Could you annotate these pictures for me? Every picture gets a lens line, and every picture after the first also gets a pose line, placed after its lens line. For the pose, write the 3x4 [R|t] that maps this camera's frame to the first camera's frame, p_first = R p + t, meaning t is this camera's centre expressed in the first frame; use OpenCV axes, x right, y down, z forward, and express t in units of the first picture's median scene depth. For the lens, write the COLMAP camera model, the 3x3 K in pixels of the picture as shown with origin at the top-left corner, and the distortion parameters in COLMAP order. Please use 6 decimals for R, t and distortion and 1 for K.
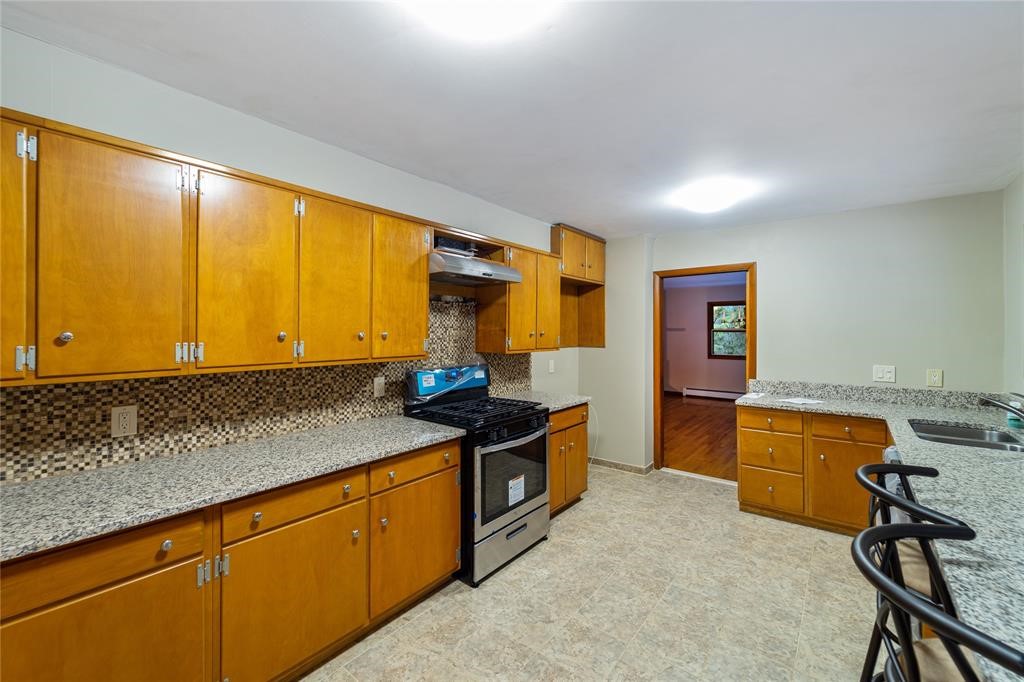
lens RADIAL K [[415.2, 0, 505.1], [0, 415.2, 335.6], [0, 0, 1]] dist [-0.000607, -0.000114]
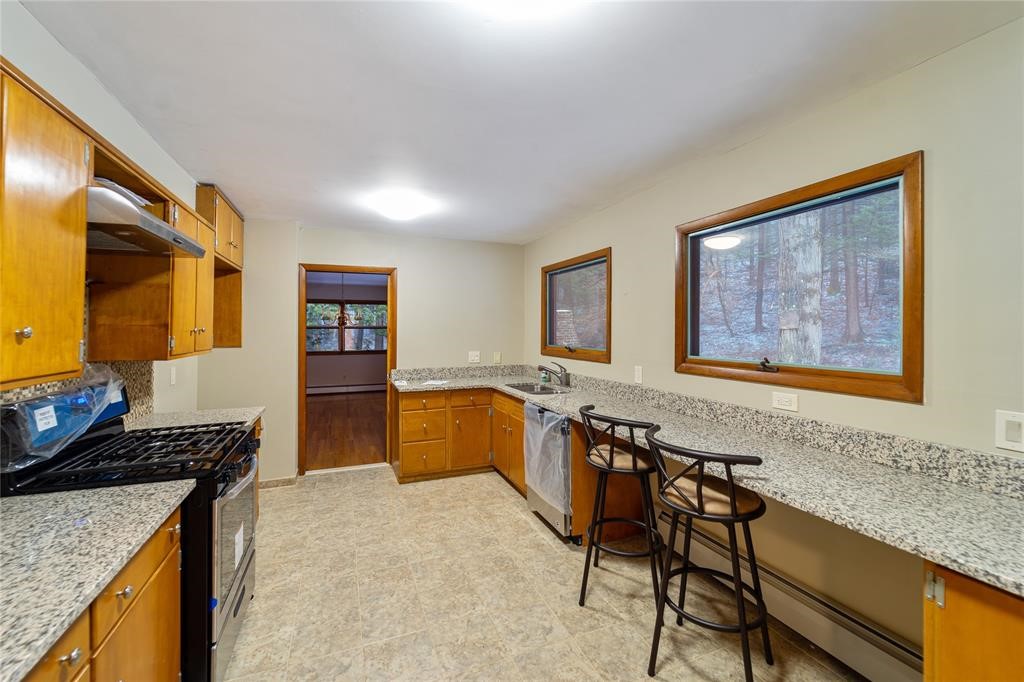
lens RADIAL K [[415.2, 0, 505.1], [0, 415.2, 335.6], [0, 0, 1]] dist [-0.000607, -0.000114]
pose [[0.502521, -0.014608, 0.864442, -0.291171], [0.008360, 0.999893, 0.012038, 0.000002], [-0.864525, 0.001177, 0.502589, 0.185457]]
